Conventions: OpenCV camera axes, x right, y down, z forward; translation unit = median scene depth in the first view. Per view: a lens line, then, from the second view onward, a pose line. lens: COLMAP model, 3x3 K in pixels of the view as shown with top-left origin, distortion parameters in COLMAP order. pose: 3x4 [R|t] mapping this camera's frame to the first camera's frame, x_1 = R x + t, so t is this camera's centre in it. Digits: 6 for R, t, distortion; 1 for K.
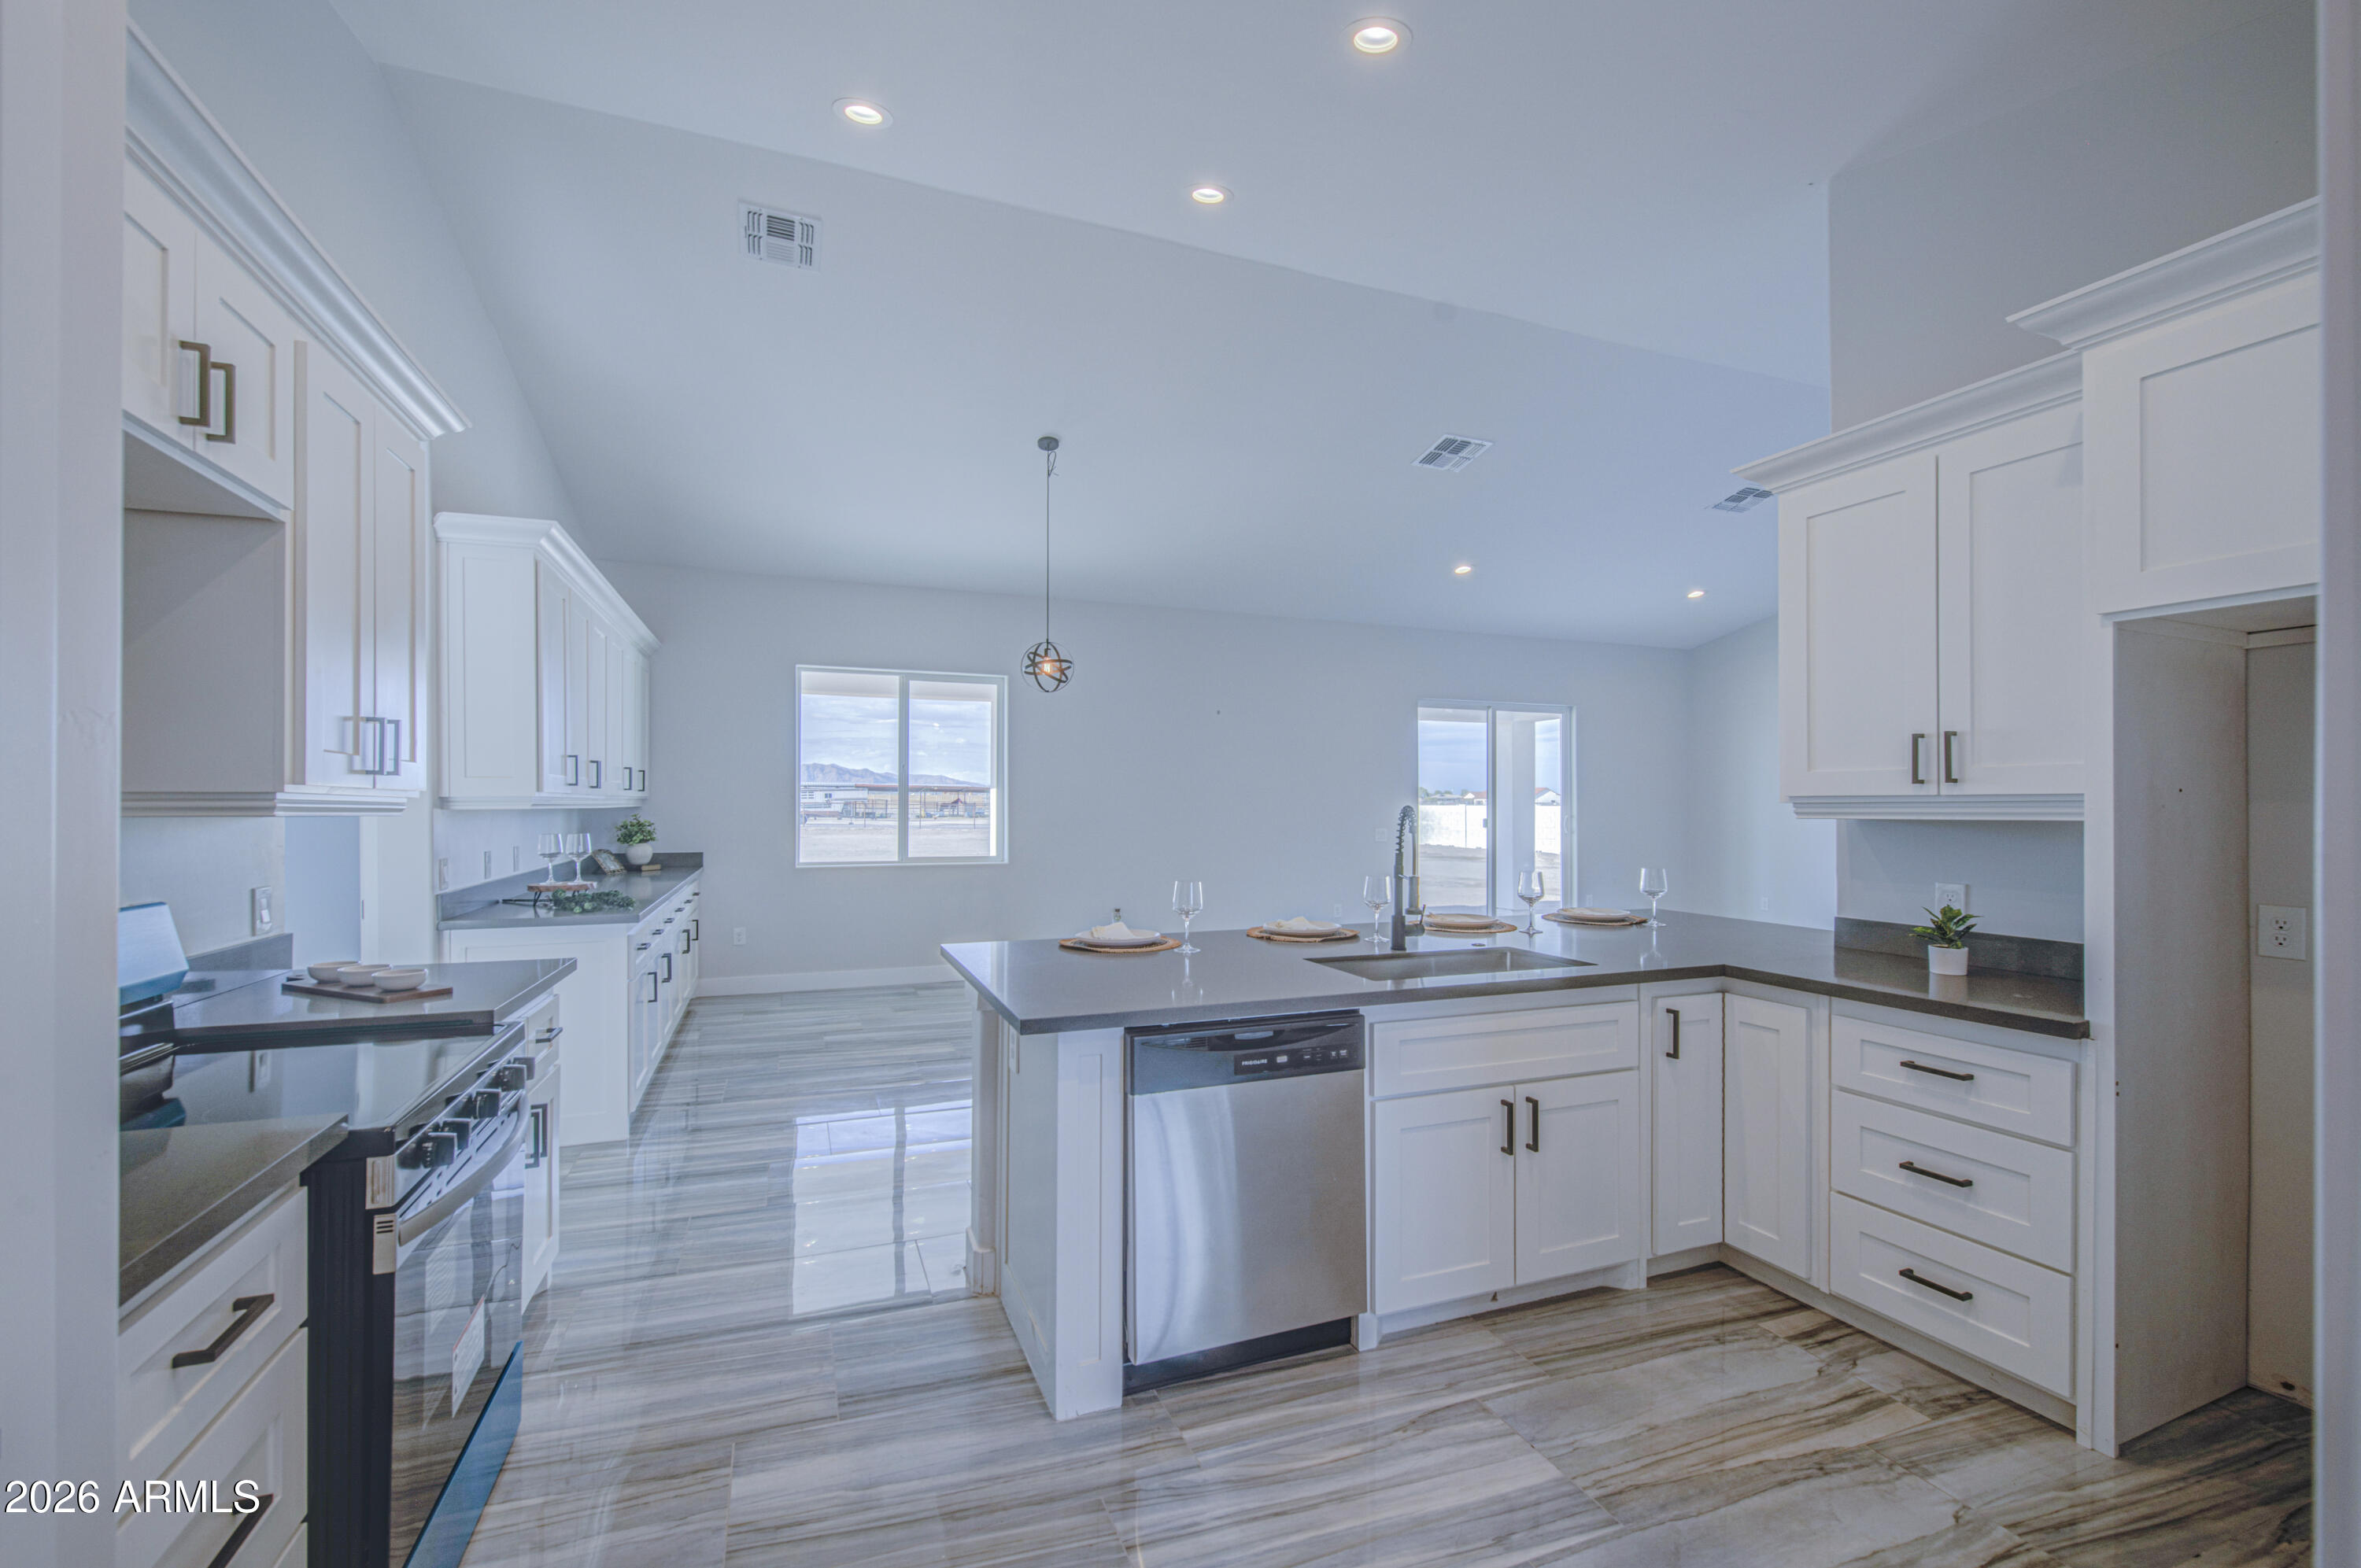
lens RADIAL K [[1007.7, 0, 1168.3], [0, 1007.7, 801.9], [0, 0, 1]] dist [-0.001104, -0.000592]
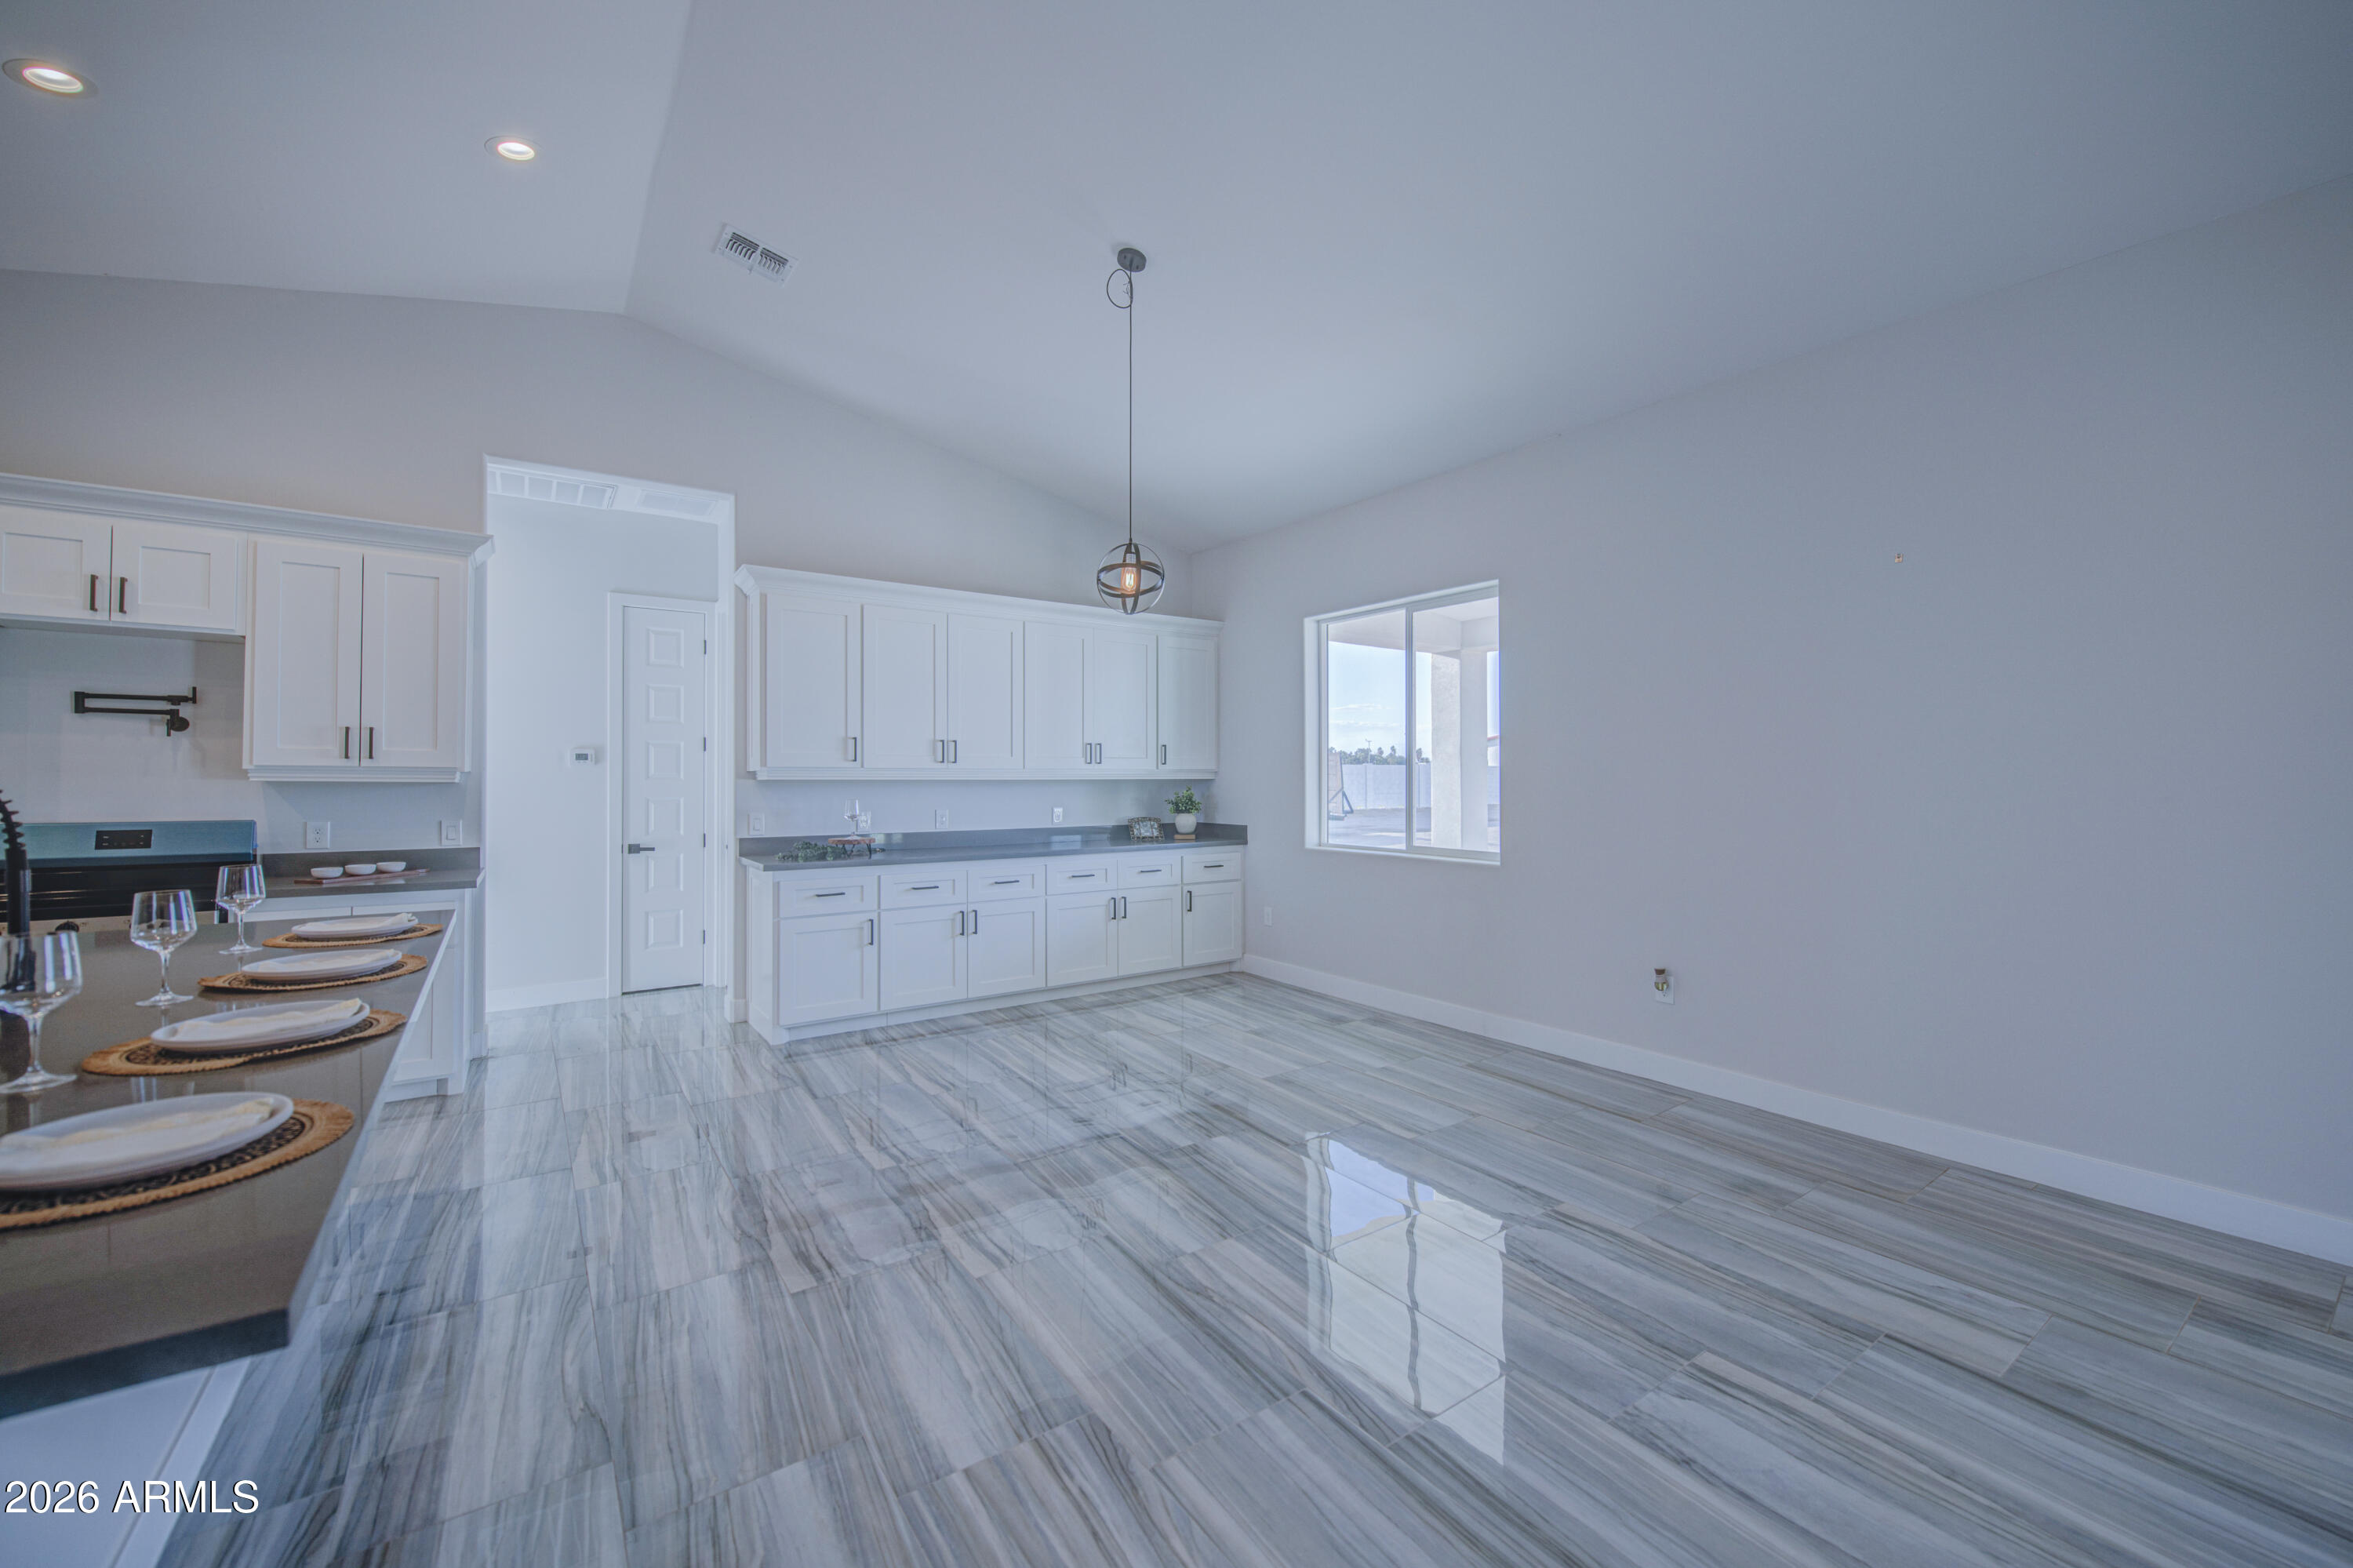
lens RADIAL K [[970.2, 0, 1210.2], [0, 970.2, 778.1], [0, 0, 1]] dist [-0.000533, -0.000301]
pose [[0.254086, 0.000172, -0.967182, 1.242505], [0.001426, 0.999999, 0.000553, 0.007786], [0.967181, -0.001519, 0.254085, 2.007506]]
